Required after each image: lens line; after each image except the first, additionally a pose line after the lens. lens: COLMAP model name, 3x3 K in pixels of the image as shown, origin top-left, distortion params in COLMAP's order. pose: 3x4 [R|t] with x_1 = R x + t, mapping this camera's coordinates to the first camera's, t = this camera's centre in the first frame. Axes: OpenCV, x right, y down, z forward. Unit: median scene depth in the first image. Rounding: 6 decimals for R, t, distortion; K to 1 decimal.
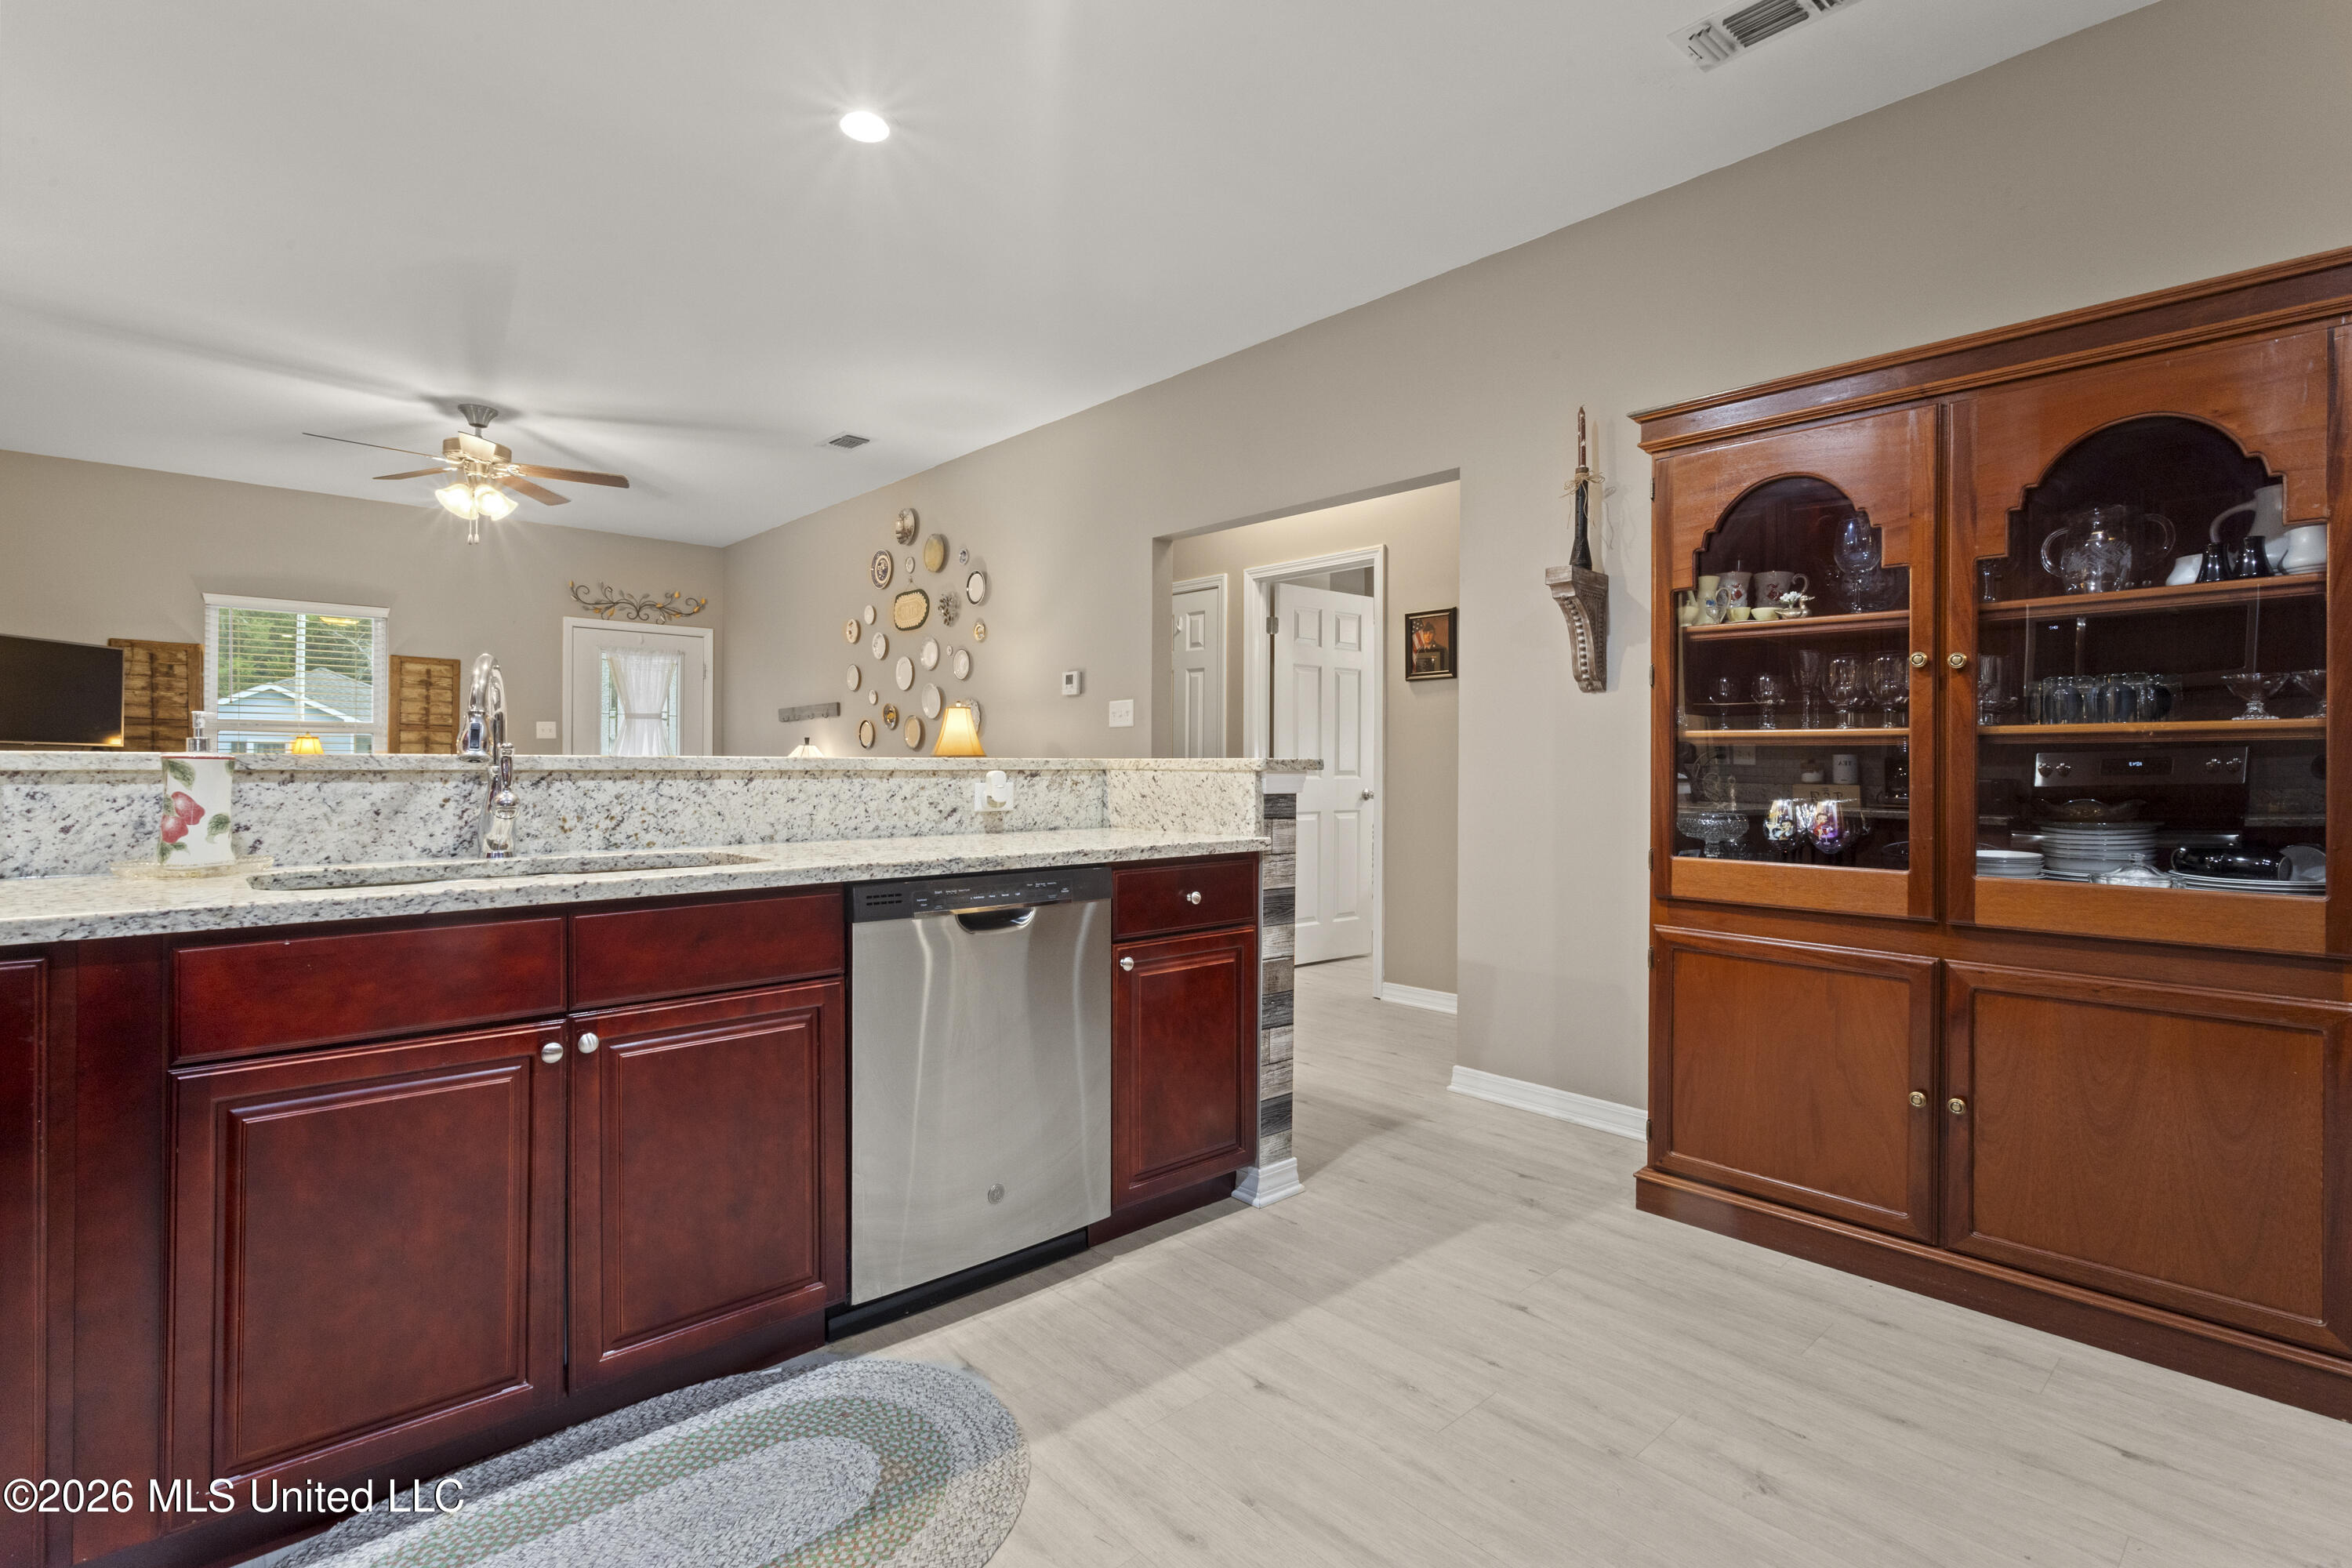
lens RADIAL K [[1116.6, 0, 1165.0], [0, 1116.6, 766.4], [0, 0, 1]] dist [-0.001934, 0.003905]
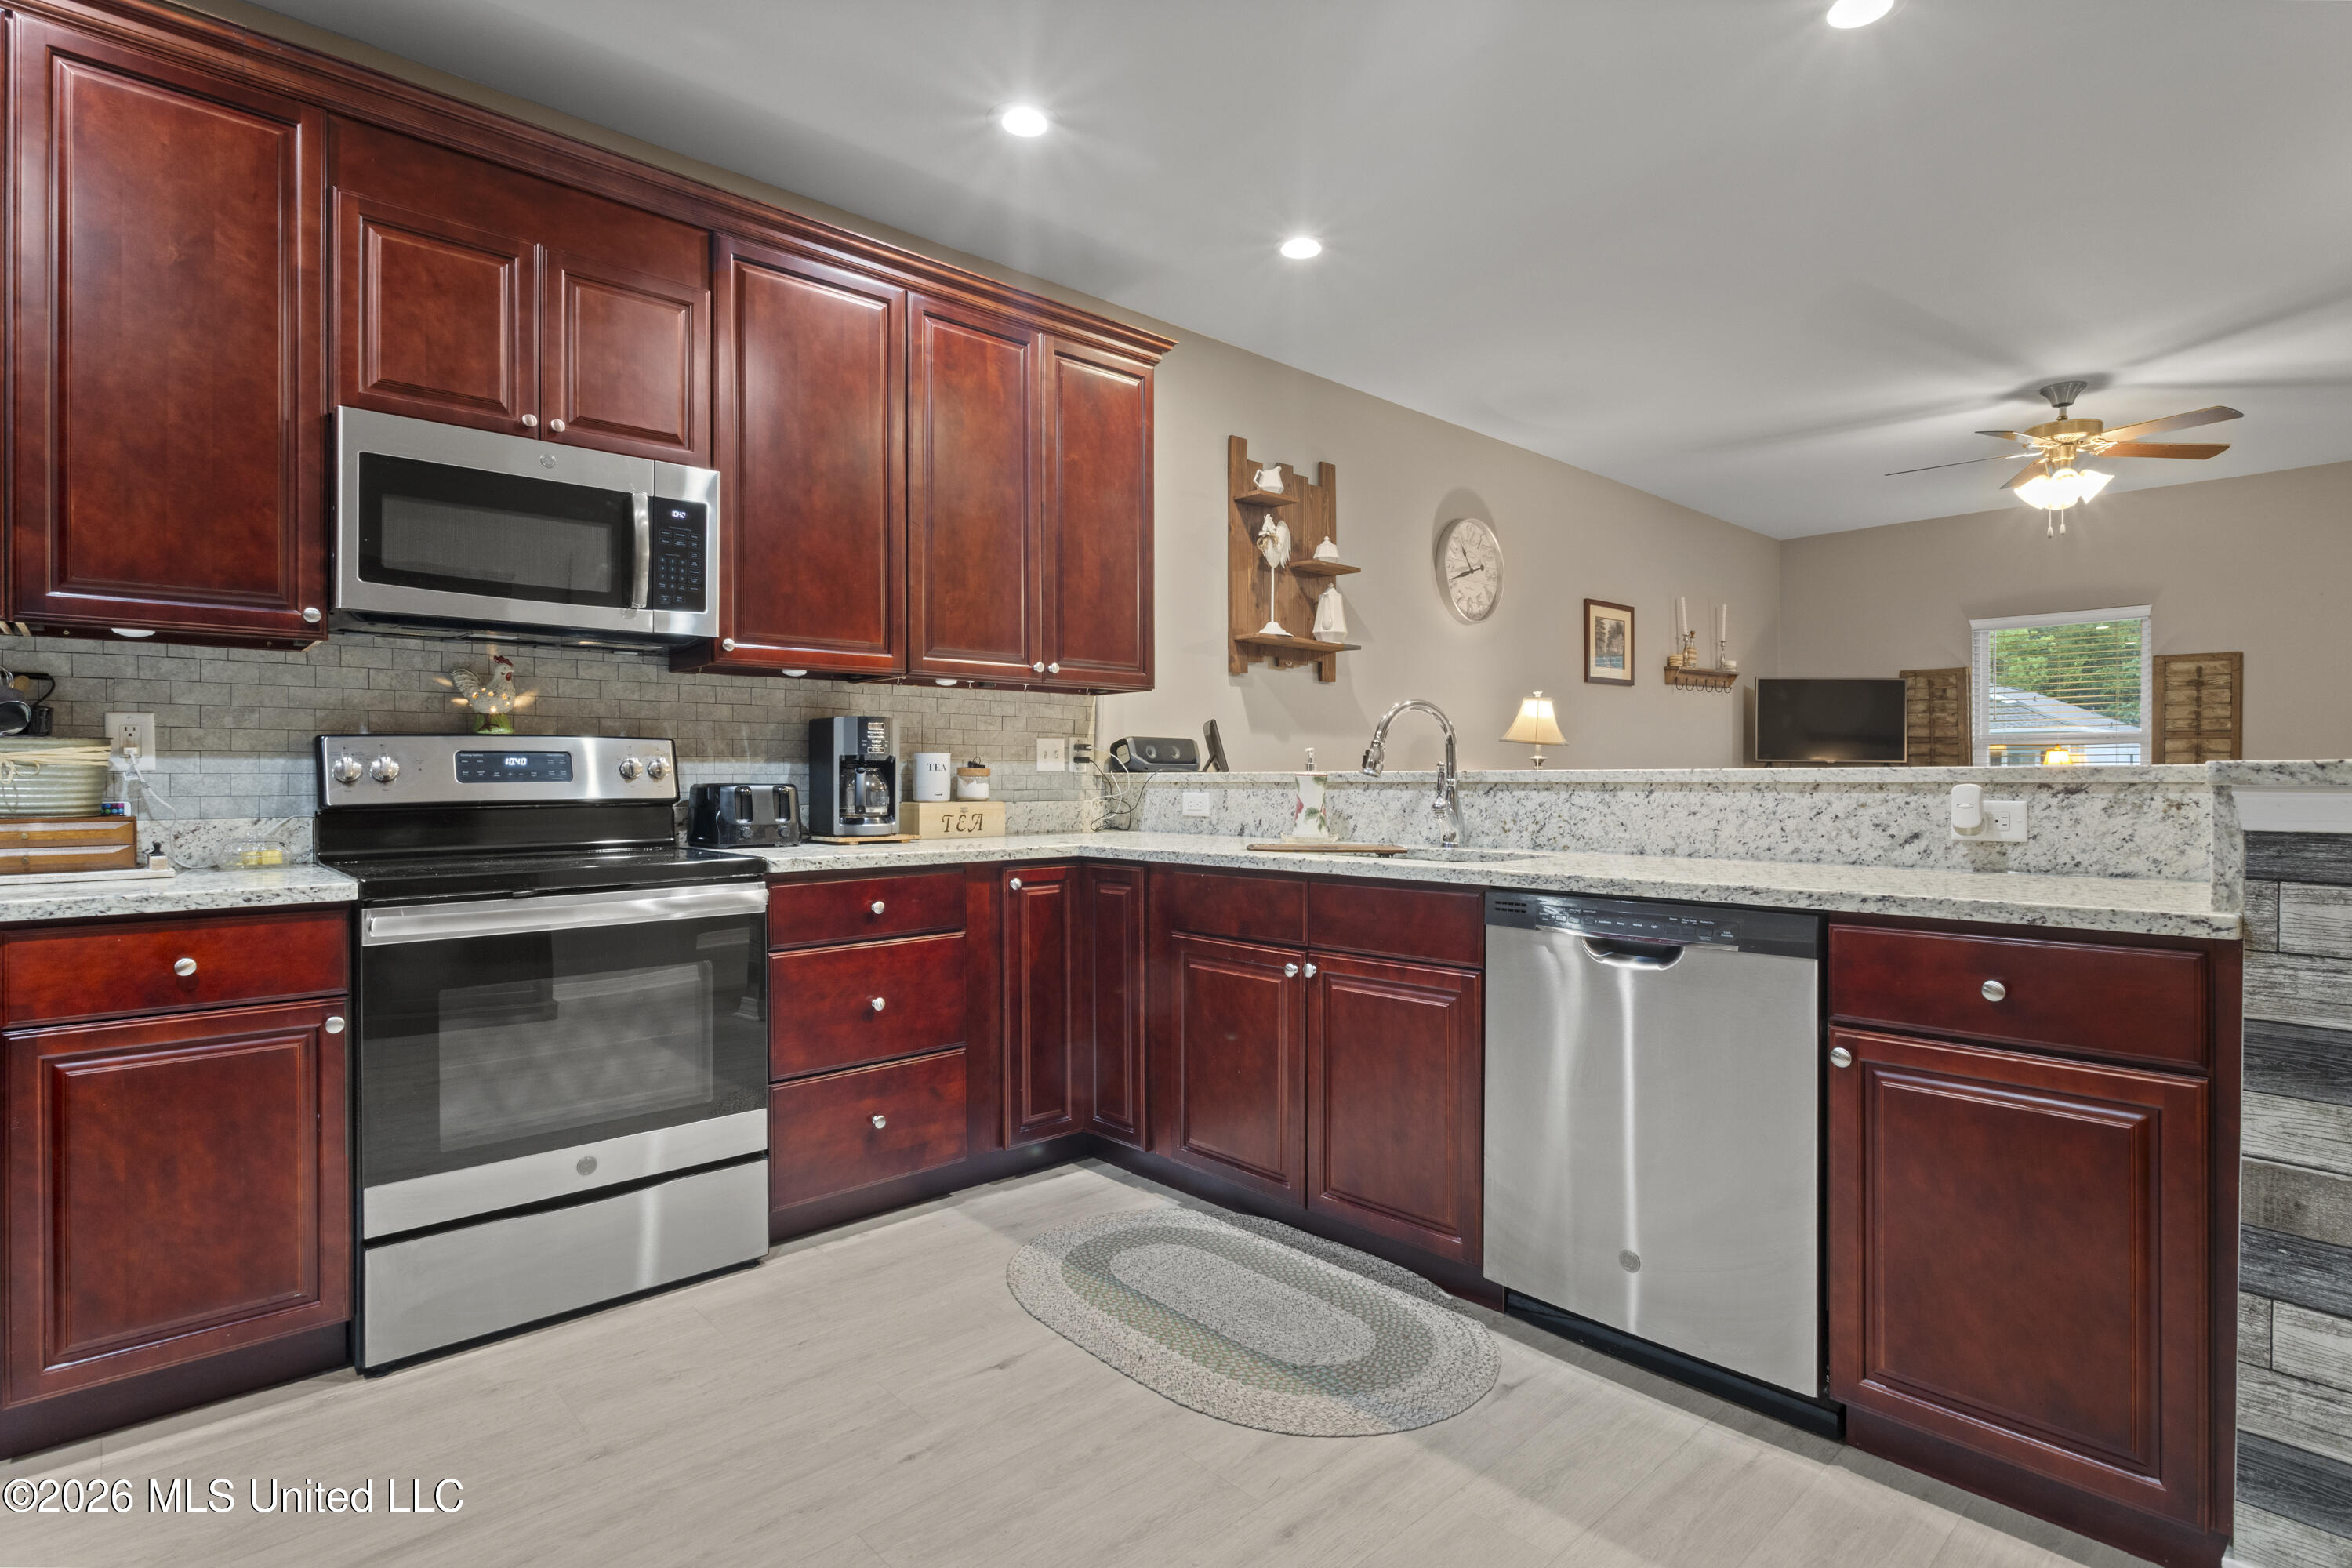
lens RADIAL K [[1179.3, 0, 1184.3], [0, 1179.3, 771.8], [0, 0, 1]] dist [-0.006142, 0.006557]
pose [[0.015776, -0.007731, -0.999846, 0.648865], [0.001172, 0.999970, -0.007714, 0.001205], [0.999875, -0.001051, 0.015784, 0.523104]]
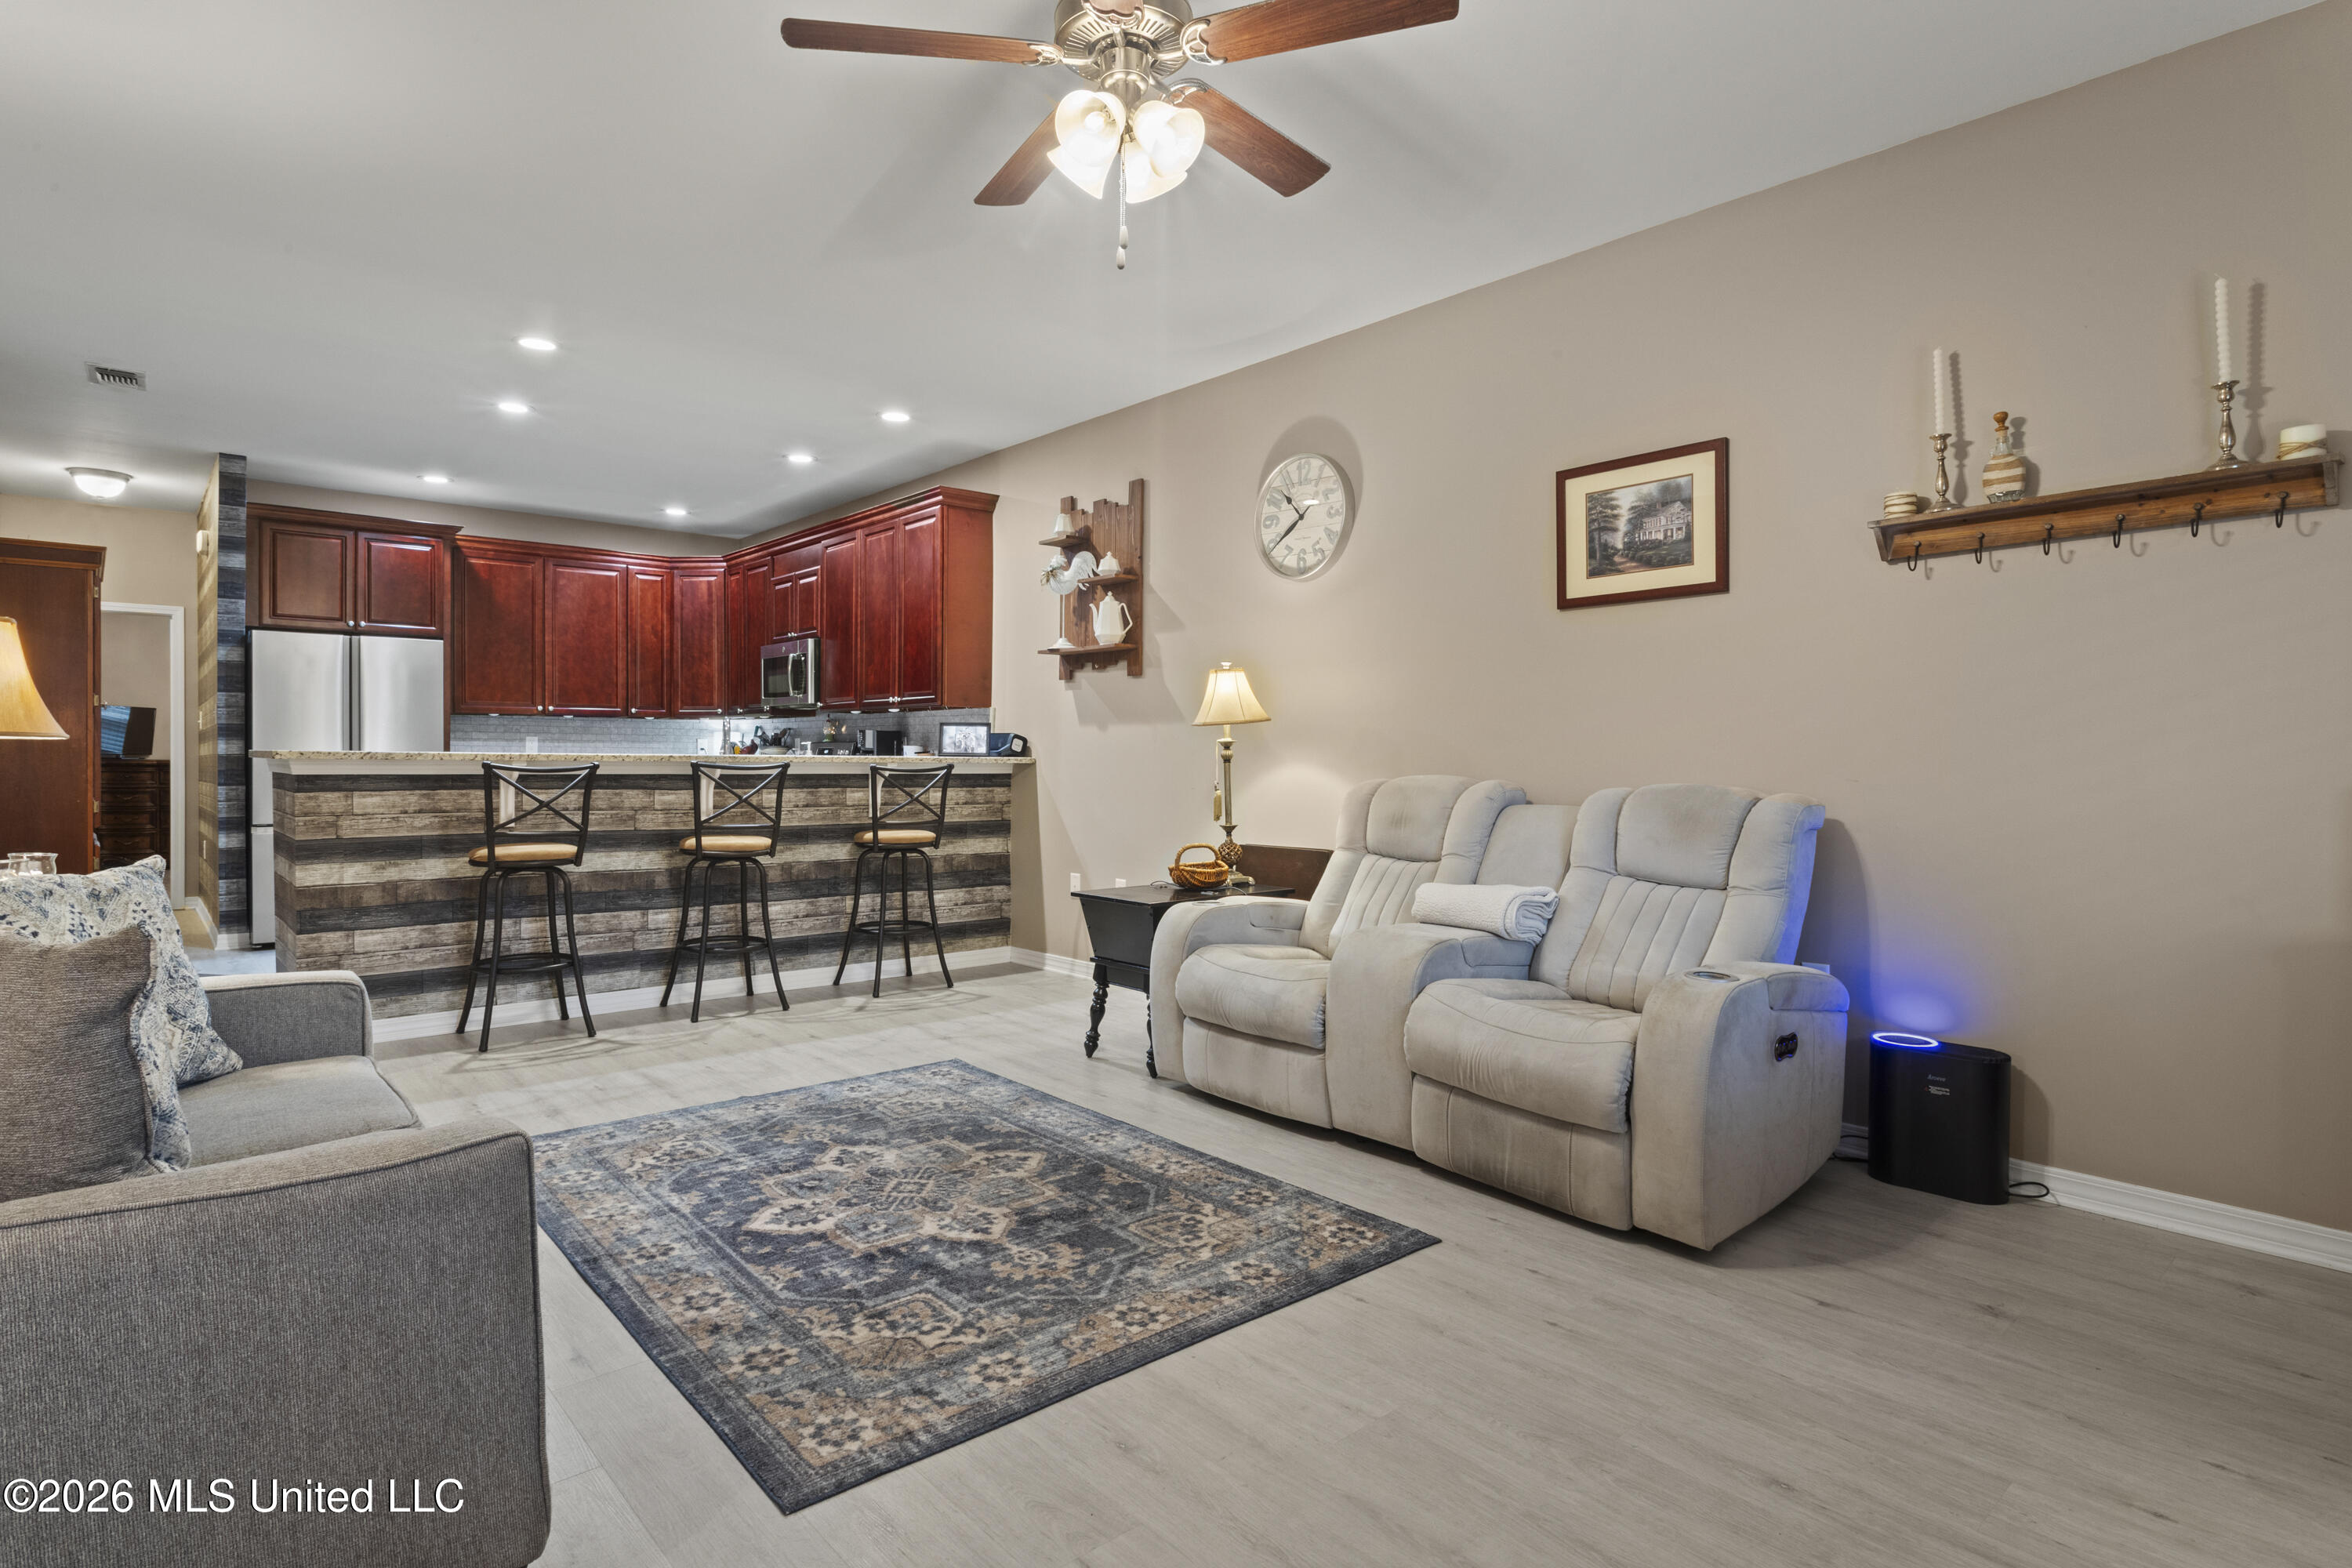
lens RADIAL K [[1179.3, 0, 1137.1], [0, 1179.3, 773.5], [0, 0, 1]] dist [-0.006142, 0.006557]
pose [[-0.999592, -0.012476, 0.025681, -1.239243], [-0.012125, 0.999831, 0.013786, -0.012751], [-0.025848, 0.013469, -0.999575, 2.815458]]
